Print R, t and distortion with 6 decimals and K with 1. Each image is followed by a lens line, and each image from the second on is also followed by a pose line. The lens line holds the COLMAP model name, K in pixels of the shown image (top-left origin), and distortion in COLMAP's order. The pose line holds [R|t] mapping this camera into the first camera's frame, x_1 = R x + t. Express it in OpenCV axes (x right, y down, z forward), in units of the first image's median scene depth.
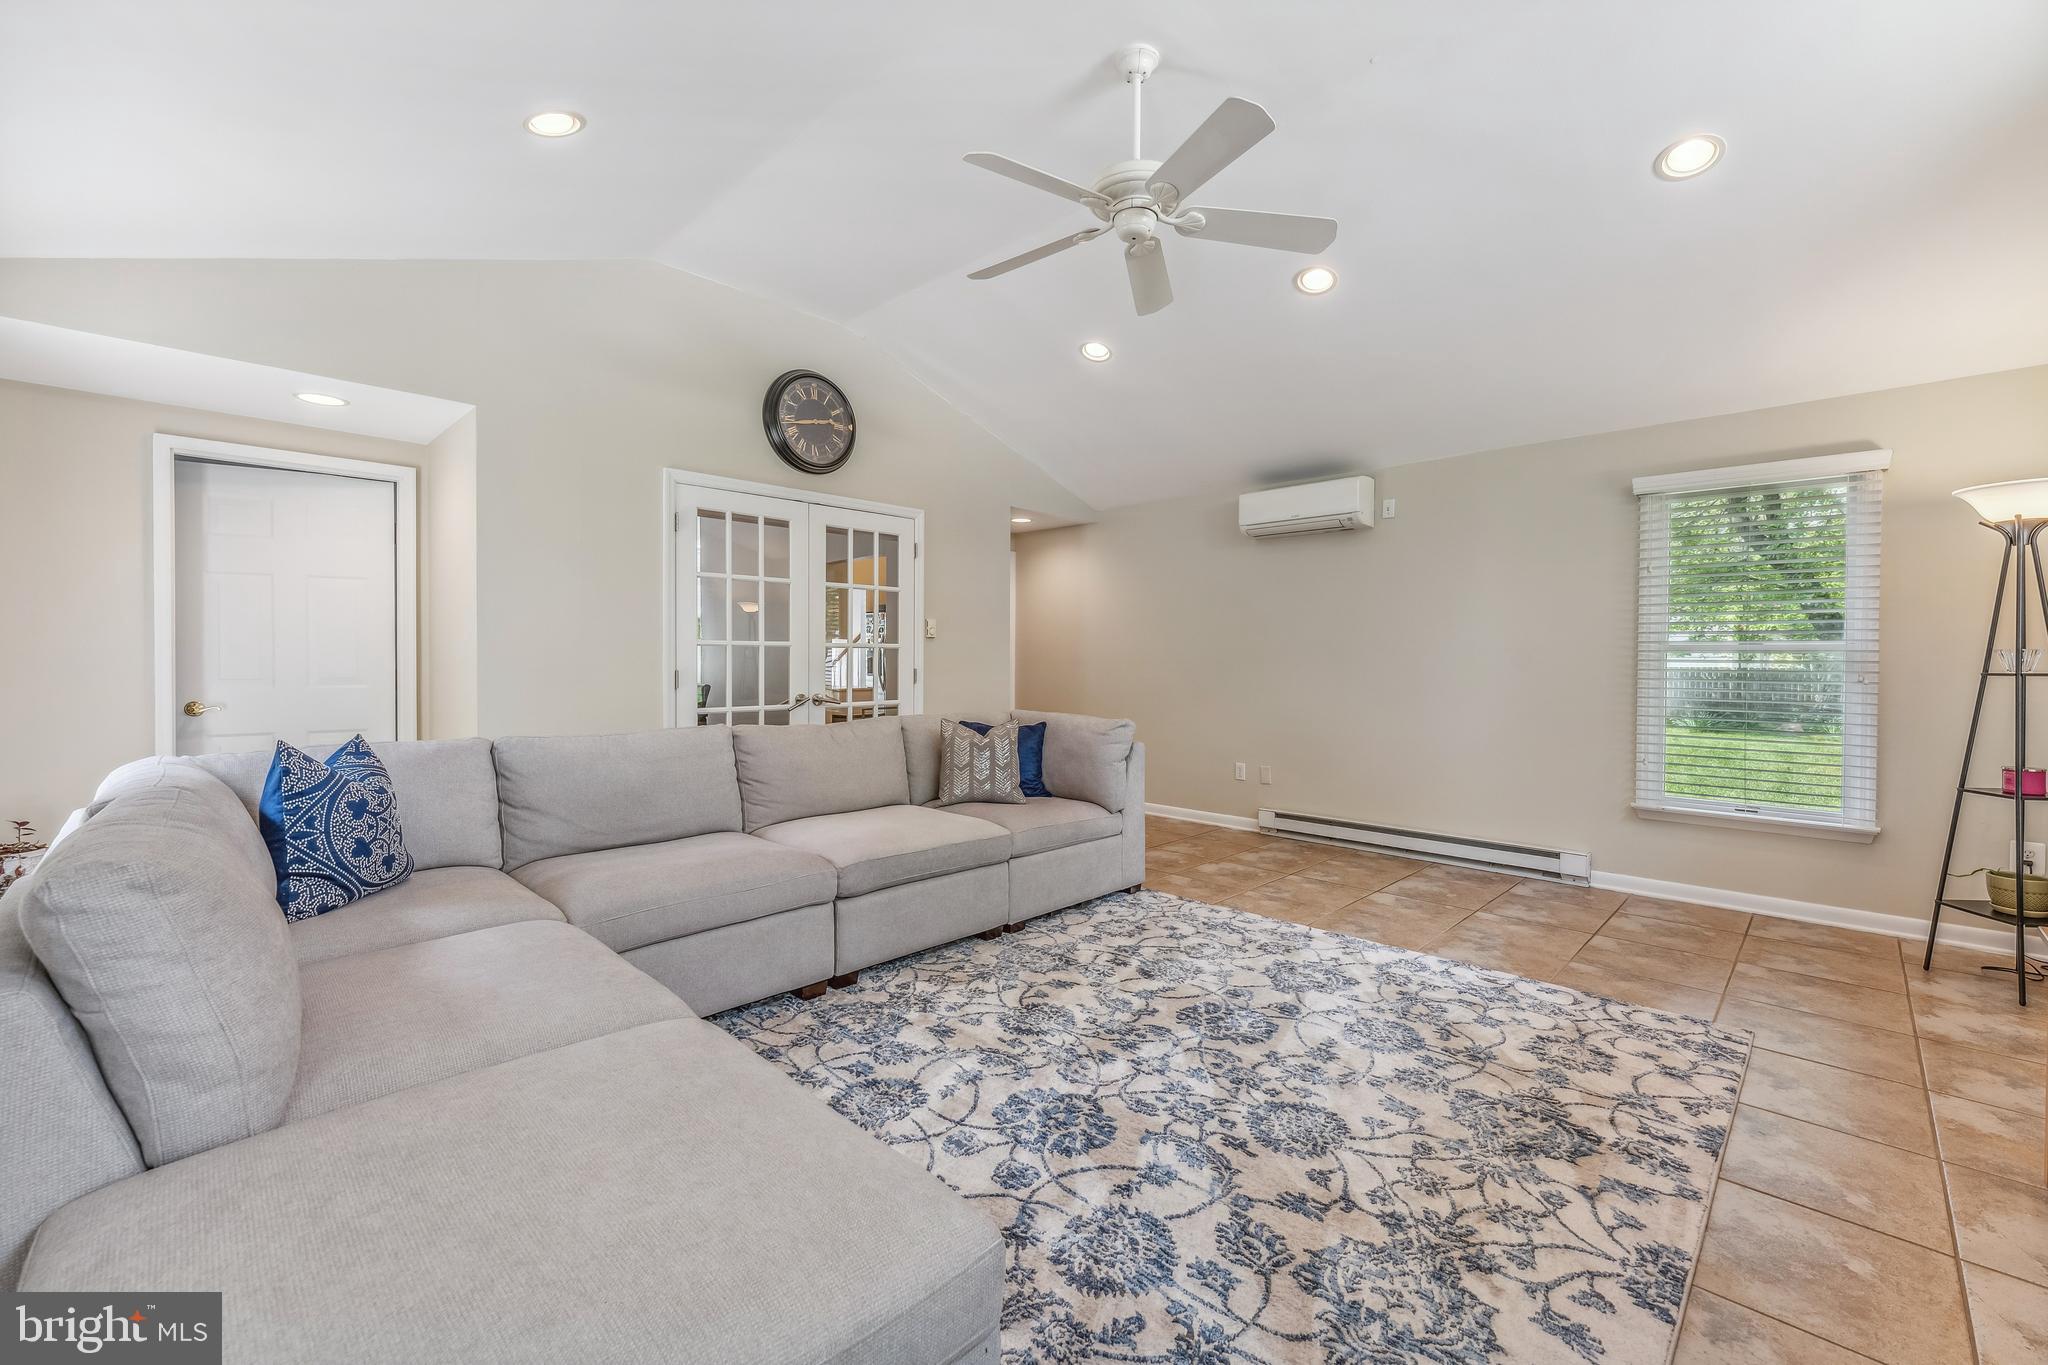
lens RADIAL K [[833.5, 0, 1017.2], [0, 833.5, 665.8], [0, 0, 1]] dist [-0.001527, -0.000569]
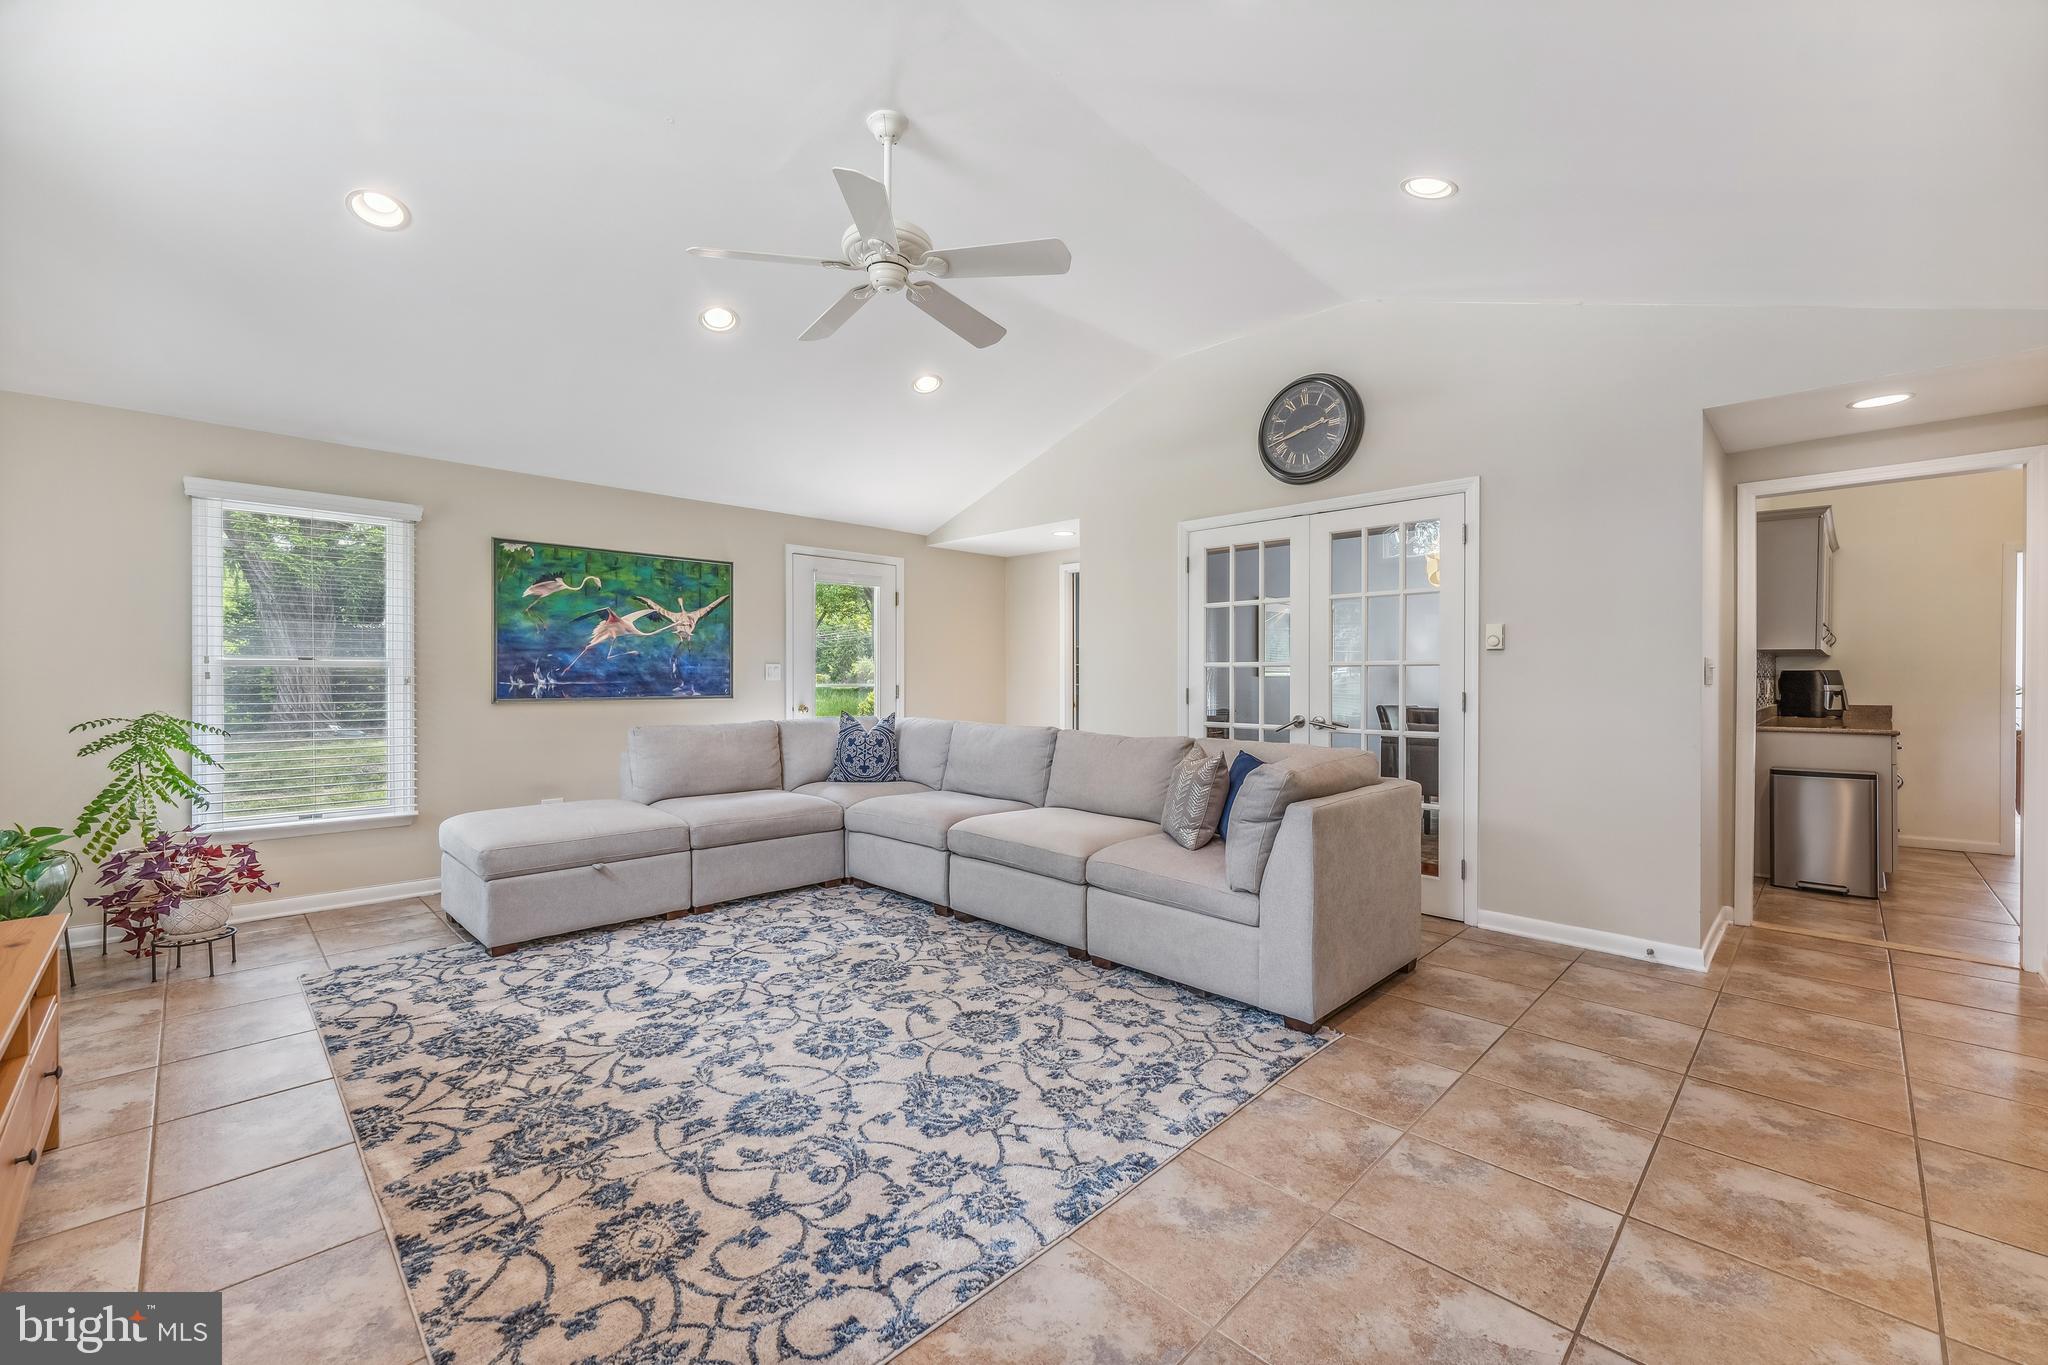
lens RADIAL K [[833.5, 0, 1017.1], [0, 833.5, 681.7], [0, 0, 1]] dist [-0.001527, -0.000569]
pose [[-0.010324, 0.003311, -0.999941, 1.181064], [-0.012851, 0.999911, 0.003444, -0.007190], [0.999864, 0.012886, -0.010280, 1.143620]]
